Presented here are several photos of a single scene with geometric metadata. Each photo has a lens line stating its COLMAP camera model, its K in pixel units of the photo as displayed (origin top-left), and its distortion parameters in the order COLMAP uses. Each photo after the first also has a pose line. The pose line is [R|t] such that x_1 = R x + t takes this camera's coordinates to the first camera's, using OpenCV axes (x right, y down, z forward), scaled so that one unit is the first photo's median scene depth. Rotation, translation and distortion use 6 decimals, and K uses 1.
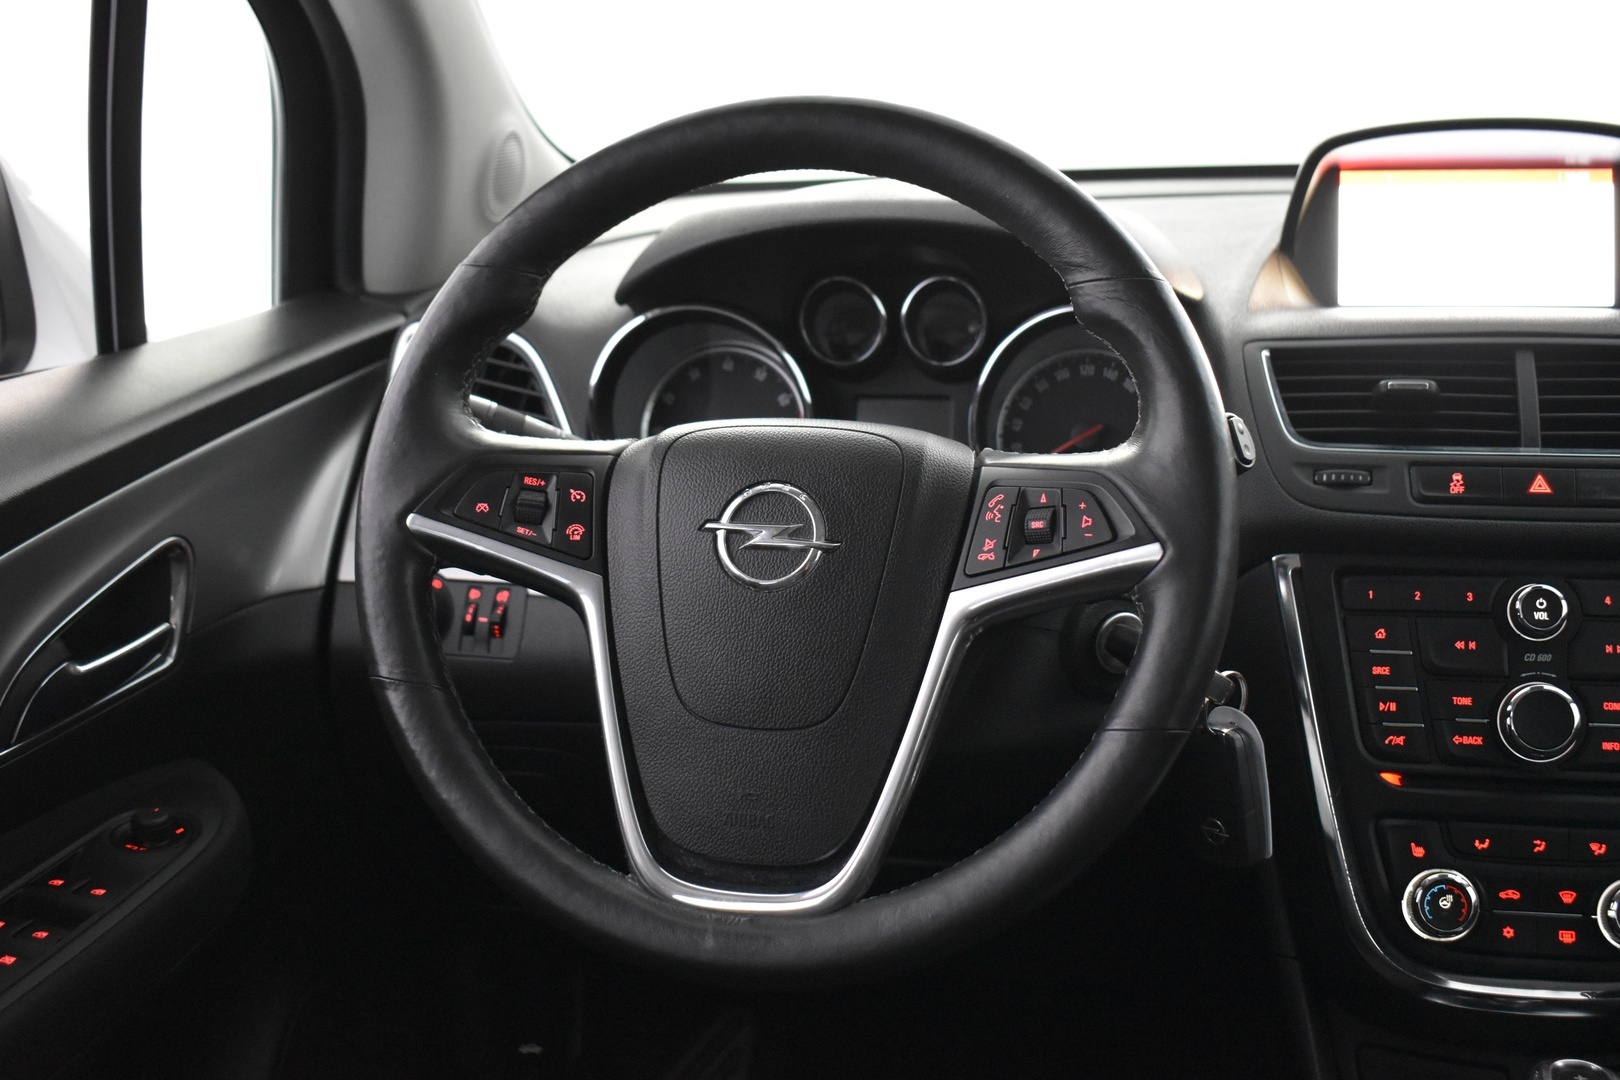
lens RADIAL K [[1812.5, 0, 818.2], [0, 1812.5, 526.5], [0, 0, 1]] dist [-0.065929, 0.000000]
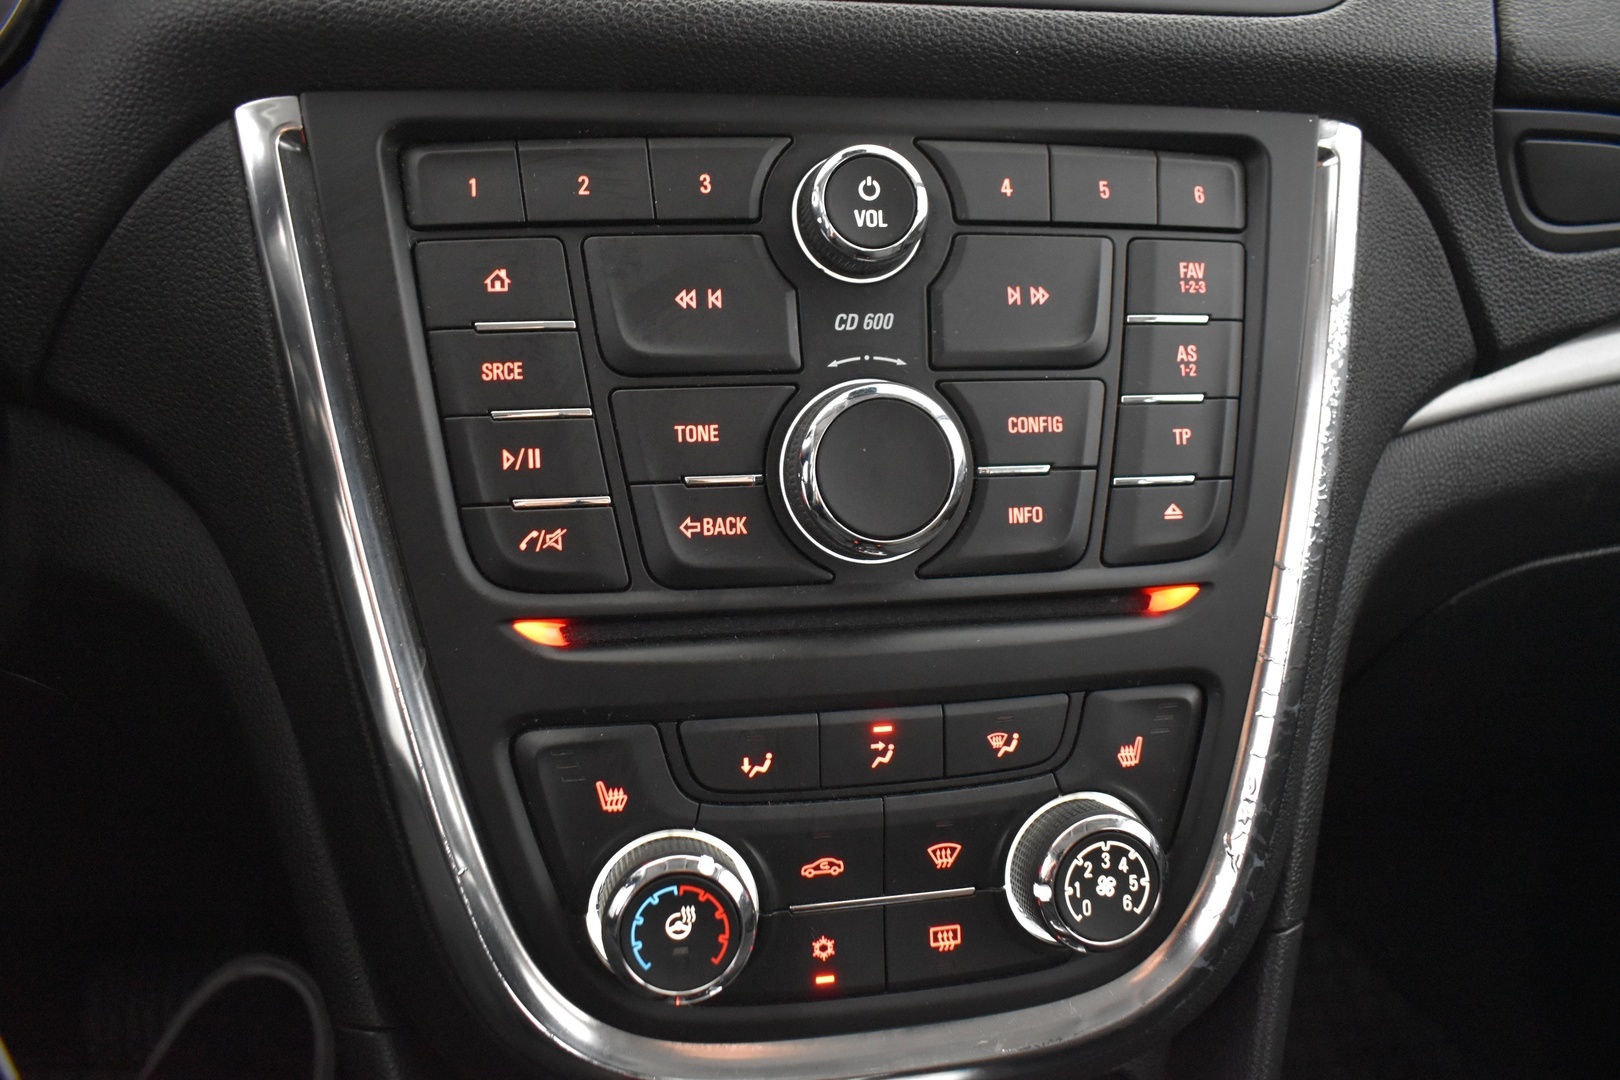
lens RADIAL K [[1274.8, 0, 820.8], [0, 1274.8, 529.7], [0, 0, 1]] dist [-0.084797, 0.007068]
pose [[0.917908, -0.099131, 0.384210, 0.275001], [0.026765, 0.981552, 0.189311, 0.065214], [-0.395889, -0.163487, 0.903628, 0.733664]]
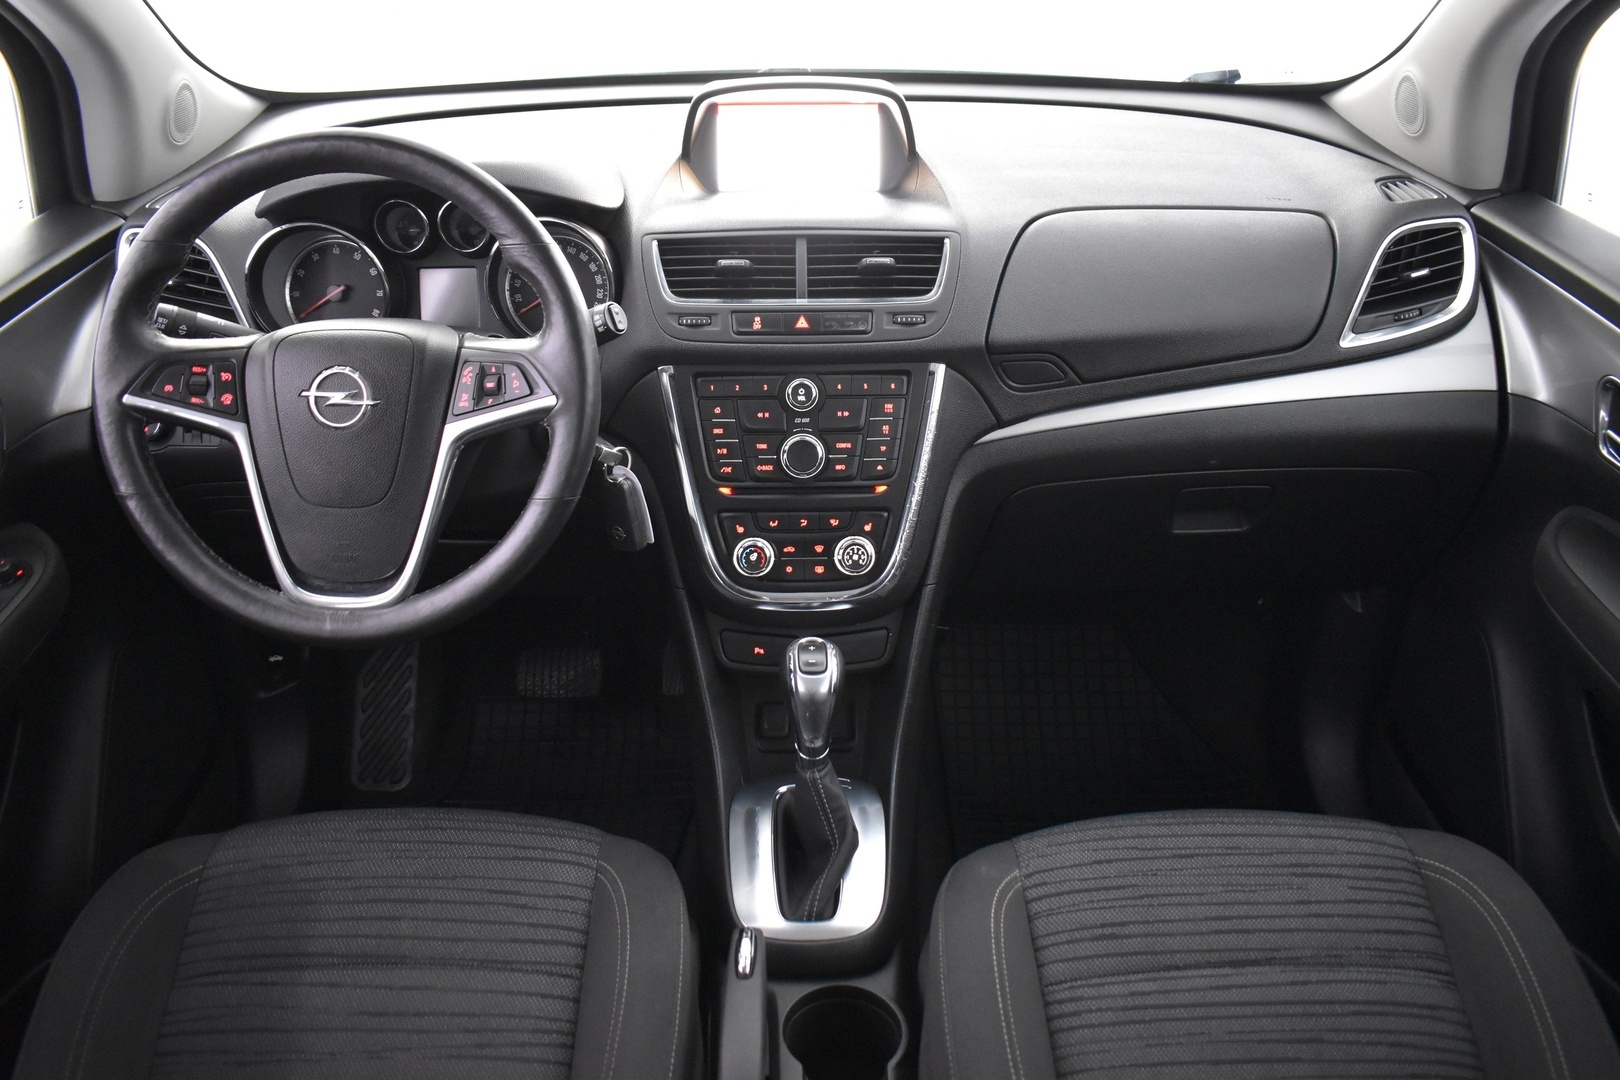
lens RADIAL K [[1274.8, 0, 815.7], [0, 1274.8, 532.9], [0, 0, 1]] dist [-0.084797, 0.007068]
pose [[0.974551, -0.085391, 0.207264, 0.141032], [0.031006, 0.967065, 0.252634, -0.144110], [-0.222011, -0.239778, 0.945102, -0.251110]]
